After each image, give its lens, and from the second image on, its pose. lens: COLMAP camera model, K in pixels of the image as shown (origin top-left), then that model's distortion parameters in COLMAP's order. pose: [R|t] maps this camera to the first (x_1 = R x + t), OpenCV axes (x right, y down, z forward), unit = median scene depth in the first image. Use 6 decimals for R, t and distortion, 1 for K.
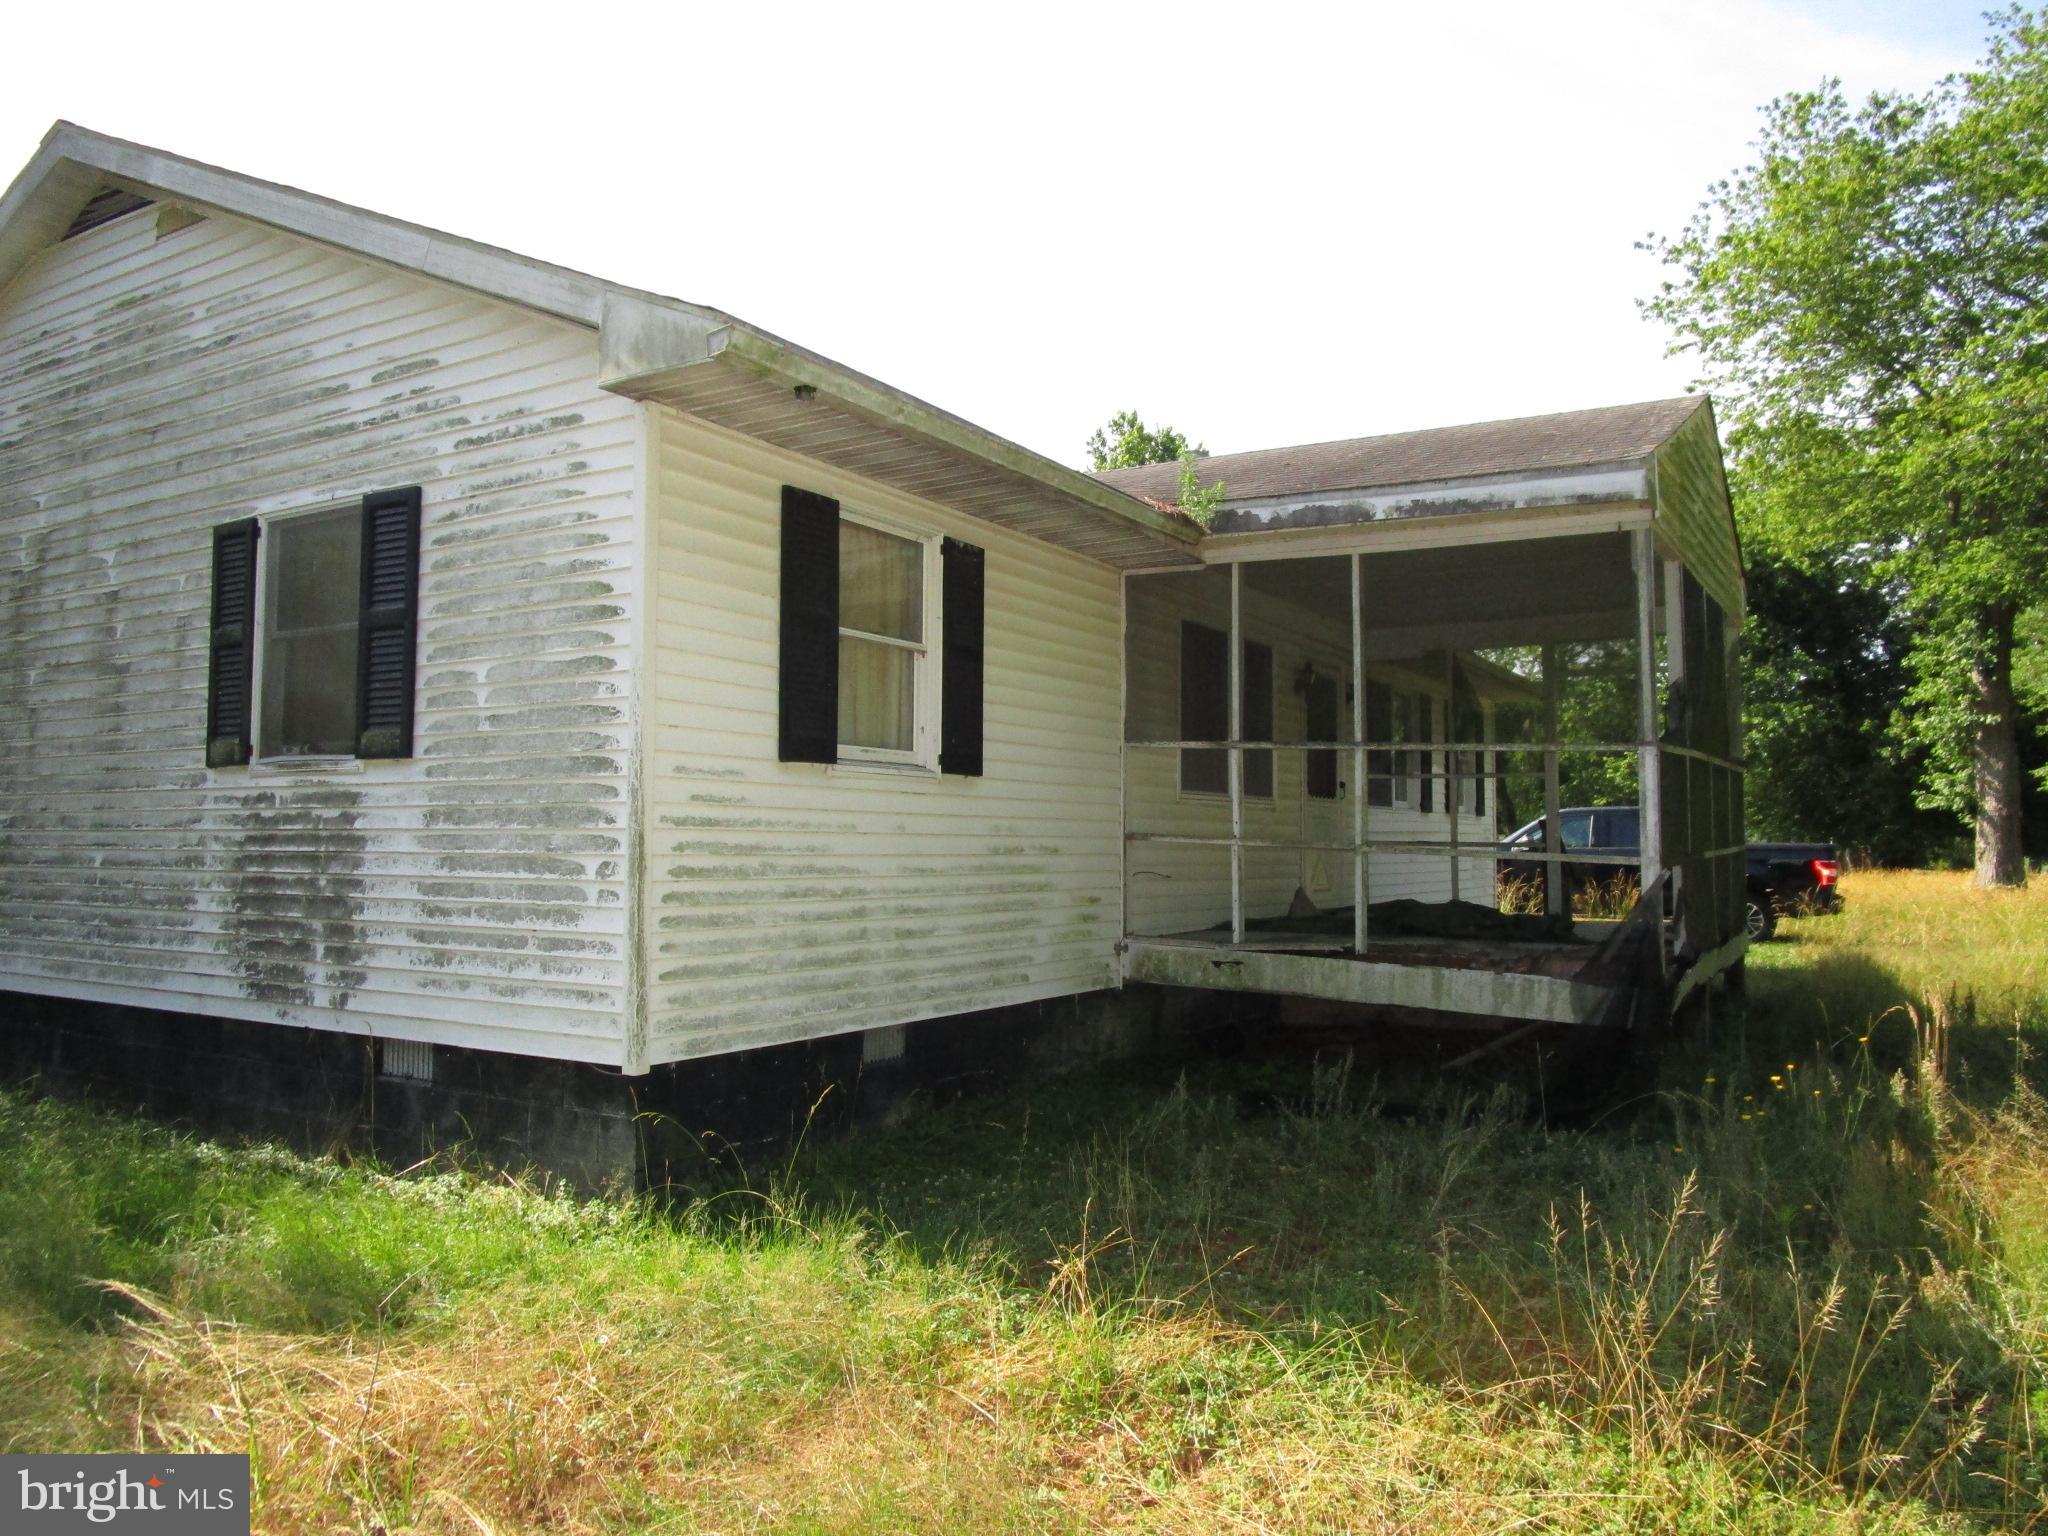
lens RADIAL K [[1386.7, 0, 1028.1], [0, 1386.7, 781.8], [0, 0, 1]] dist [-0.005531, 0.000425]
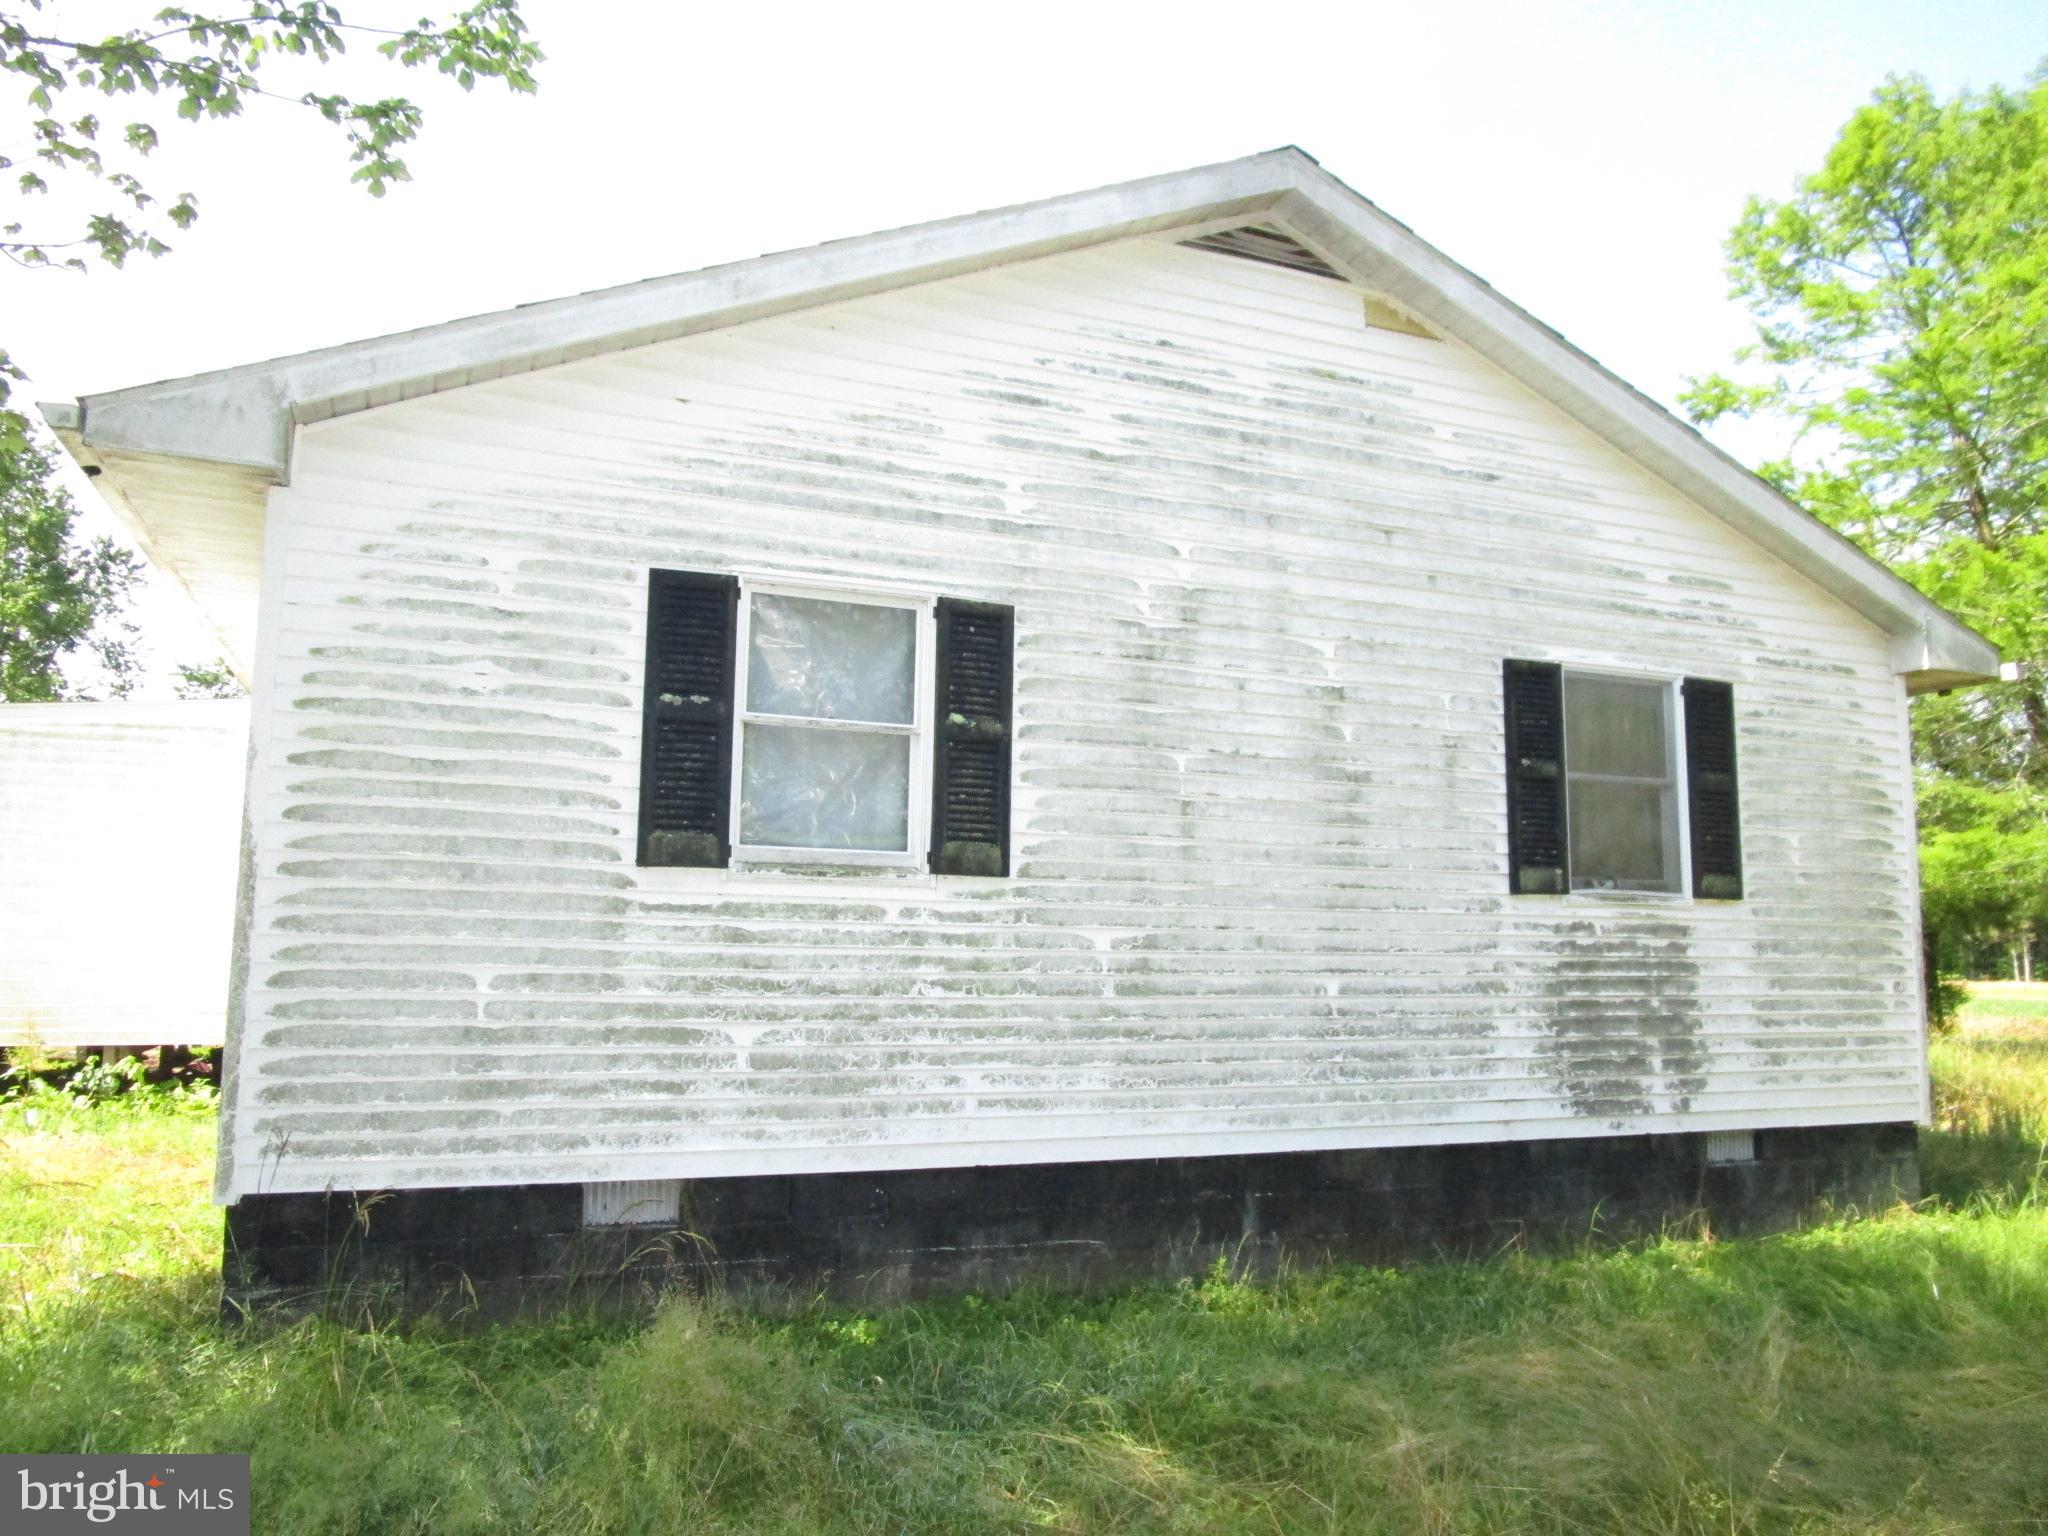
lens RADIAL K [[1386.7, 0, 1026.7], [0, 1386.7, 749.3], [0, 0, 1]] dist [-0.005531, 0.000425]
pose [[0.608468, 0.097383, 0.787581, -1.753495], [-0.055882, 0.995236, -0.079886, -0.016220], [-0.791608, 0.004597, 0.611011, 0.710641]]
